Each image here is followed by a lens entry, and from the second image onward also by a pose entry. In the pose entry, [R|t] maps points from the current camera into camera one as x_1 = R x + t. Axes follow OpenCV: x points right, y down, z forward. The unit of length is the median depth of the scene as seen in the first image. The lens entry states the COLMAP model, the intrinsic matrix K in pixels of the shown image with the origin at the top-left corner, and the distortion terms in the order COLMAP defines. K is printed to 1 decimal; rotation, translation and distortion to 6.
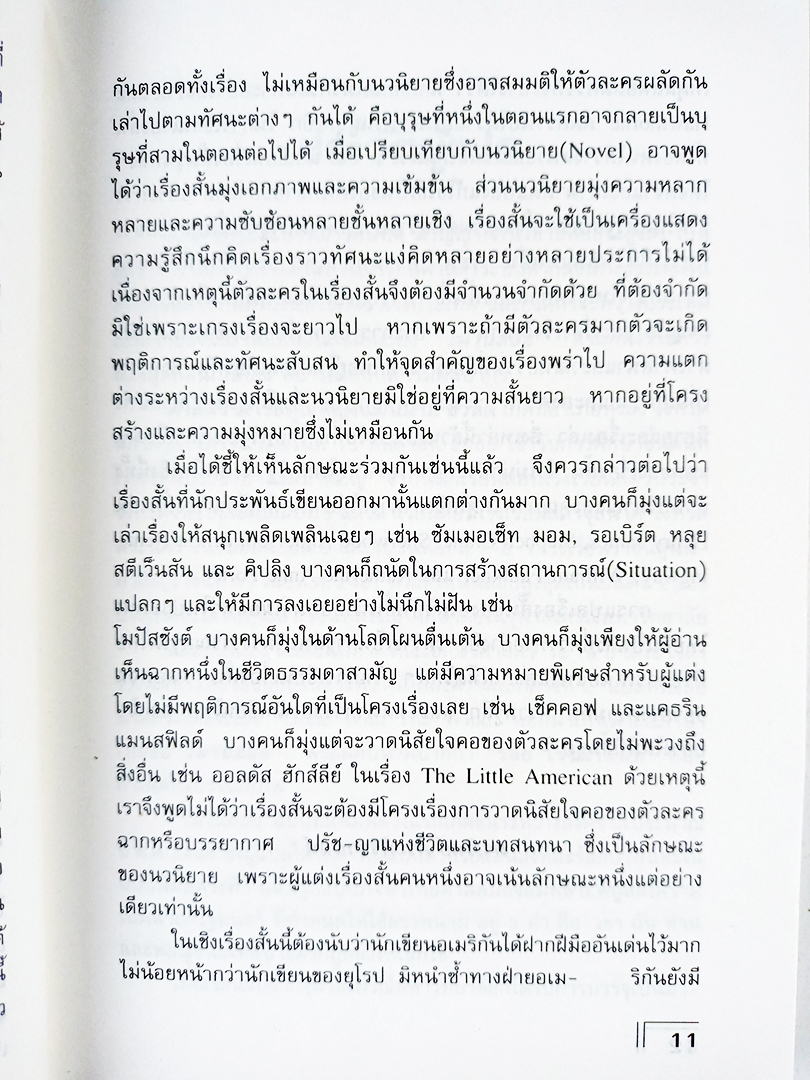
lens RADIAL K [[440.7, 0, 405.0], [0, 440.7, 540.0], [0, 0, 1]] dist [0.012493, -0.005461]
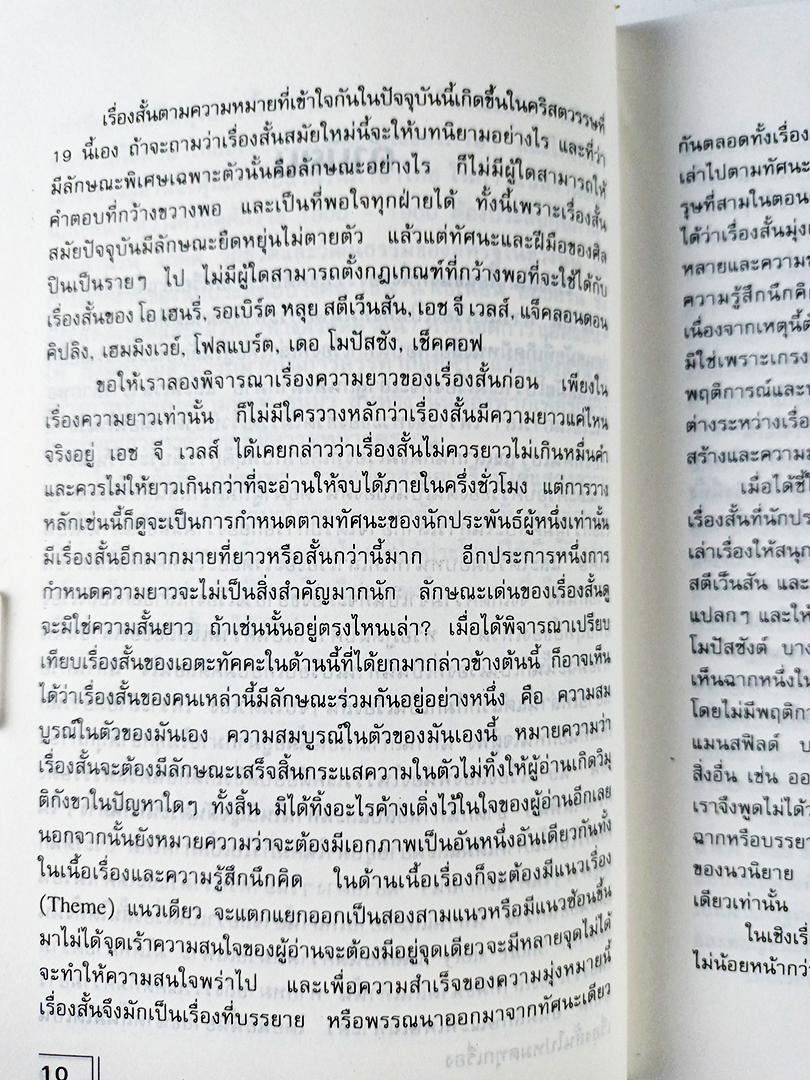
lens RADIAL K [[428.6, 0, 405.0], [0, 428.6, 552.1], [0, 0, 1]] dist [0.001411, 0.000247]
pose [[0.998428, -0.013124, -0.054486, -1.294251], [0.012236, 0.999787, -0.016606, -0.001559], [0.054693, 0.015913, 0.998376, -0.083979]]
